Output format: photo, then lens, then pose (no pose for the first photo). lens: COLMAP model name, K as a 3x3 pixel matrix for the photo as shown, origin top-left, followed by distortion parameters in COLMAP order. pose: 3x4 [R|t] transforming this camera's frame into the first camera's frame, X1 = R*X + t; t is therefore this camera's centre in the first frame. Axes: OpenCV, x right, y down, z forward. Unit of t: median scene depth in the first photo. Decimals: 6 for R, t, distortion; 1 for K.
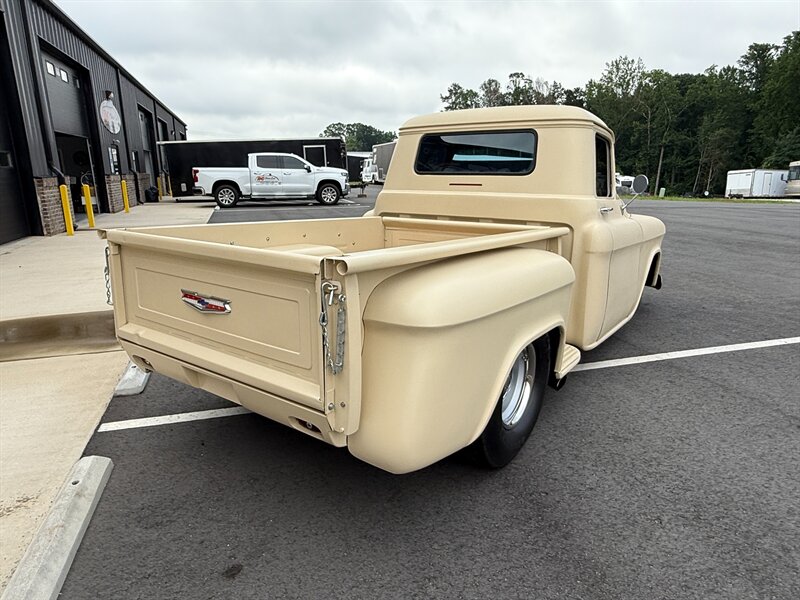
lens RADIAL K [[511.8, 0, 393.0], [0, 511.8, 300.6], [0, 0, 1]] dist [-0.000145, 0.000729]
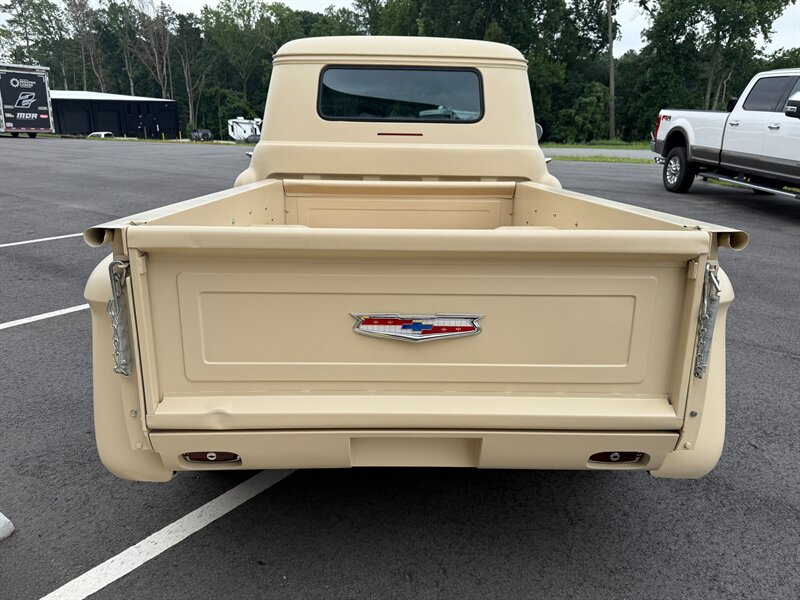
lens RADIAL K [[610.0, 0, 402.0], [0, 610.0, 298.8], [0, 0, 1]] dist [0.007945, -0.008640]
pose [[0.794814, -0.160844, 0.585149, -0.083339], [0.134956, 0.986938, 0.087974, -0.010101], [-0.591656, 0.009046, 0.806139, 0.041566]]
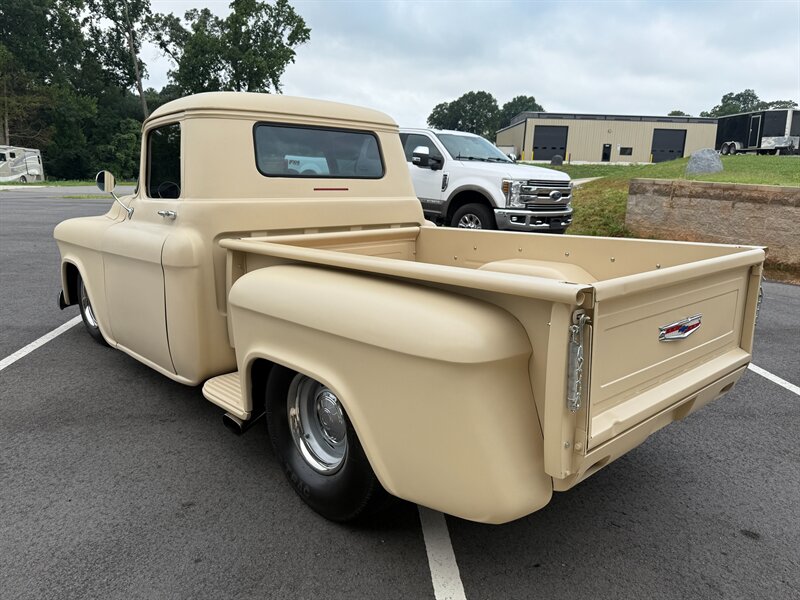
lens RADIAL K [[610.0, 0, 402.0], [0, 610.0, 298.8], [0, 0, 1]] dist [0.007945, -0.008640]
pose [[0.188935, -0.206357, 0.960063, -0.155286], [0.216207, 0.962422, 0.164315, -0.034947], [-0.957893, 0.176527, 0.226451, 0.125063]]
